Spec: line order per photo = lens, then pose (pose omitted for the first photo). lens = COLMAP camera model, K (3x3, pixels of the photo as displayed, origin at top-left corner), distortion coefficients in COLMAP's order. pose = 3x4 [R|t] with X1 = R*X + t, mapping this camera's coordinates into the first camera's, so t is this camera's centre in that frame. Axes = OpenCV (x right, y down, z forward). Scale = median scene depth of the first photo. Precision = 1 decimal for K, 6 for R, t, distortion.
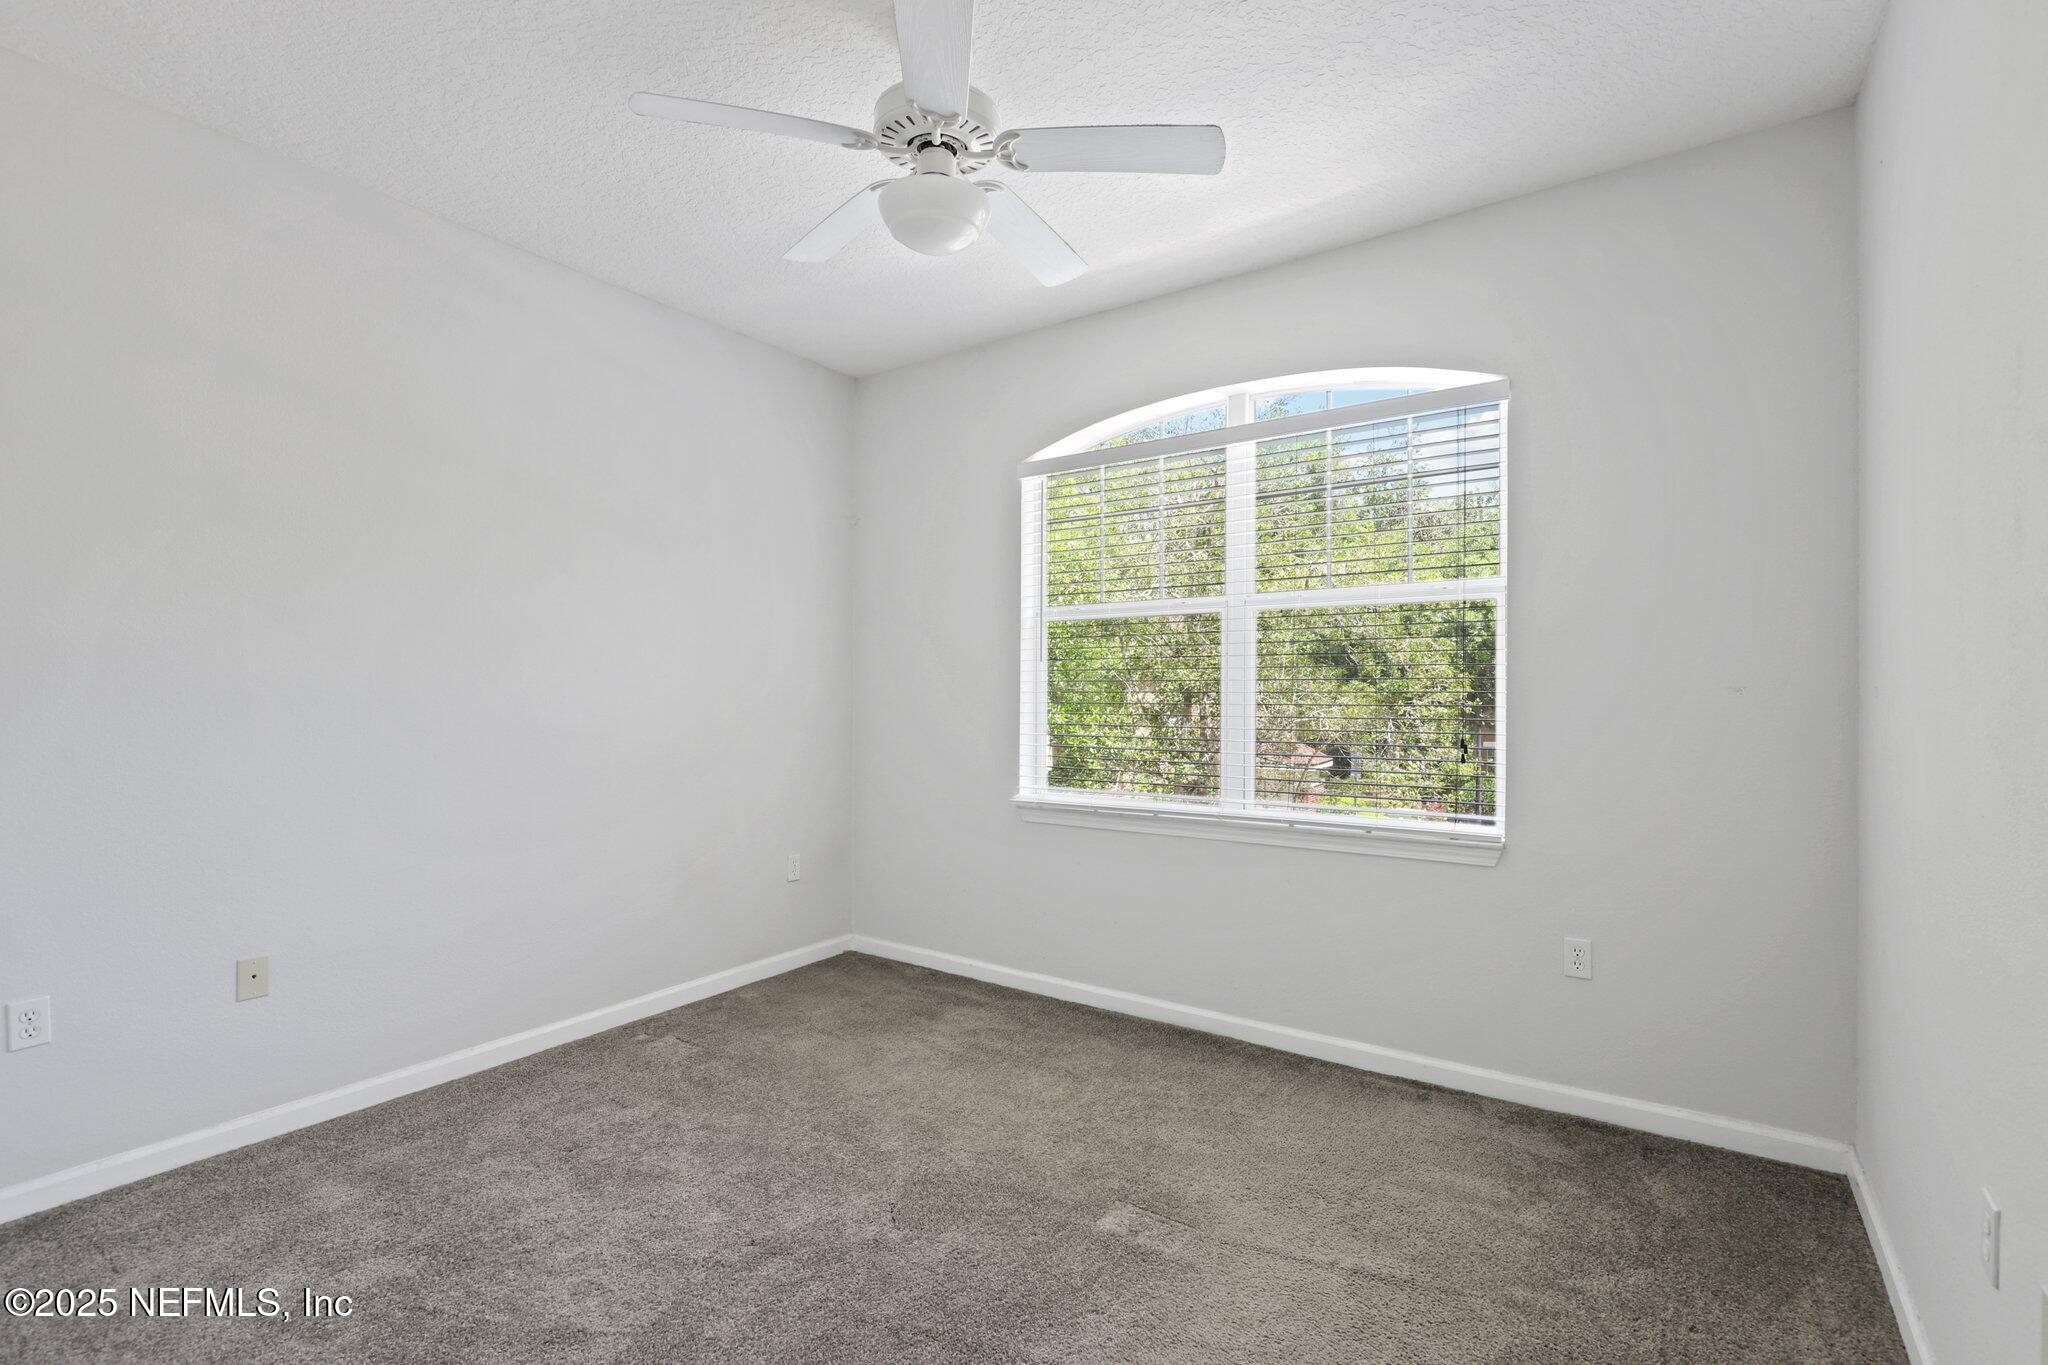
lens RADIAL K [[945.8, 0, 1031.1], [0, 945.8, 685.0], [0, 0, 1]] dist [-0.000761, -0.000398]
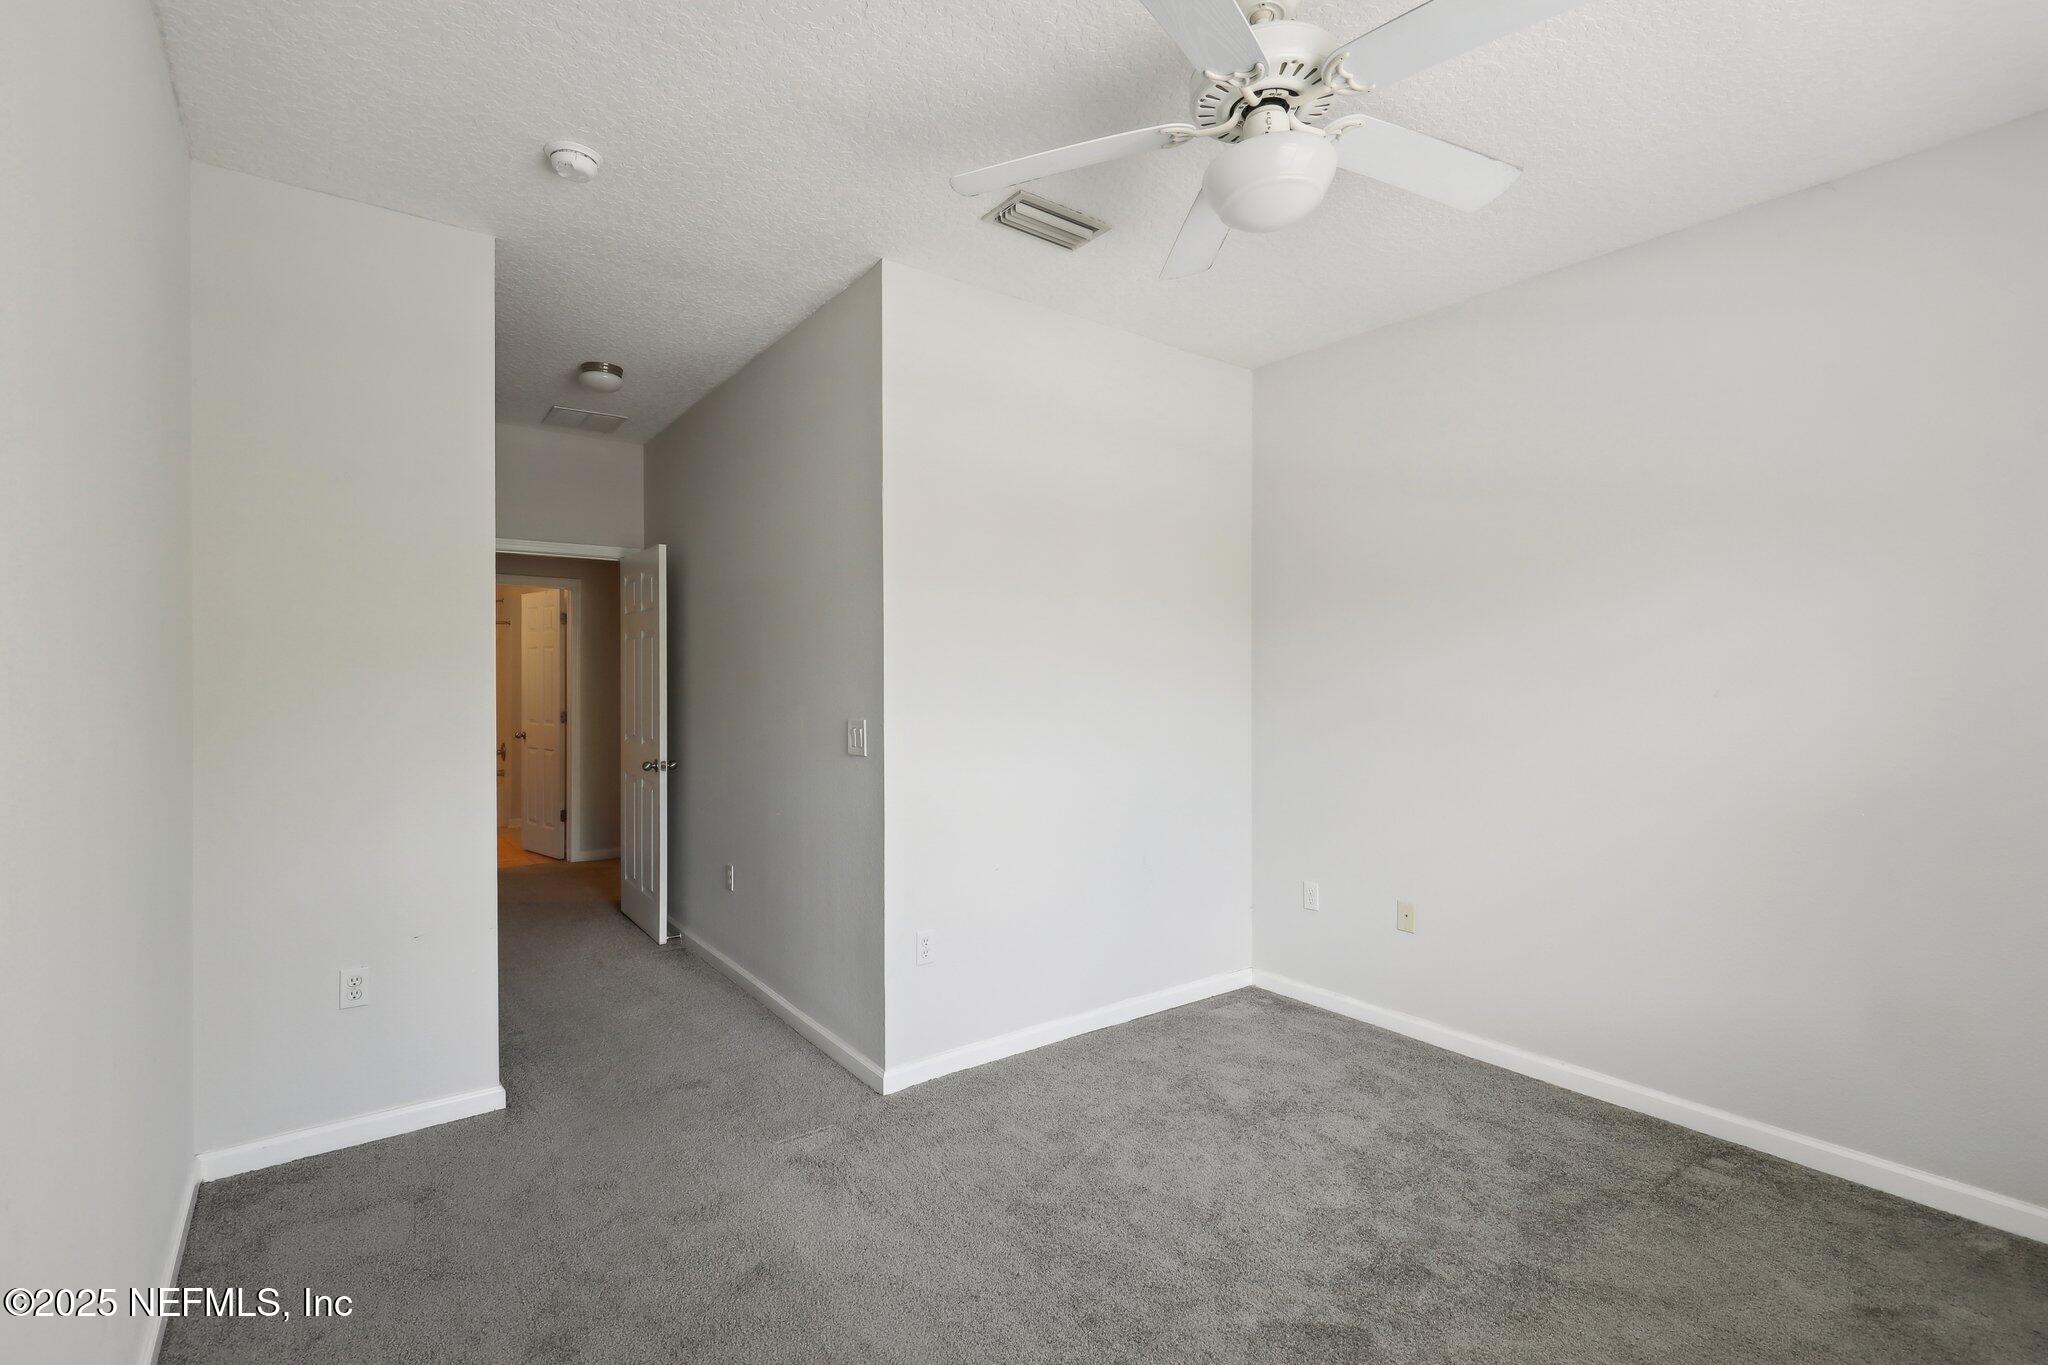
lens RADIAL K [[945.8, 0, 1031.1], [0, 945.8, 685.0], [0, 0, 1]] dist [-0.000761, -0.000398]
pose [[-0.310242, 0.004903, -0.950645, 0.677002], [-0.004969, 0.999965, 0.006779, -0.039141], [0.950645, 0.006827, -0.310207, 0.910324]]
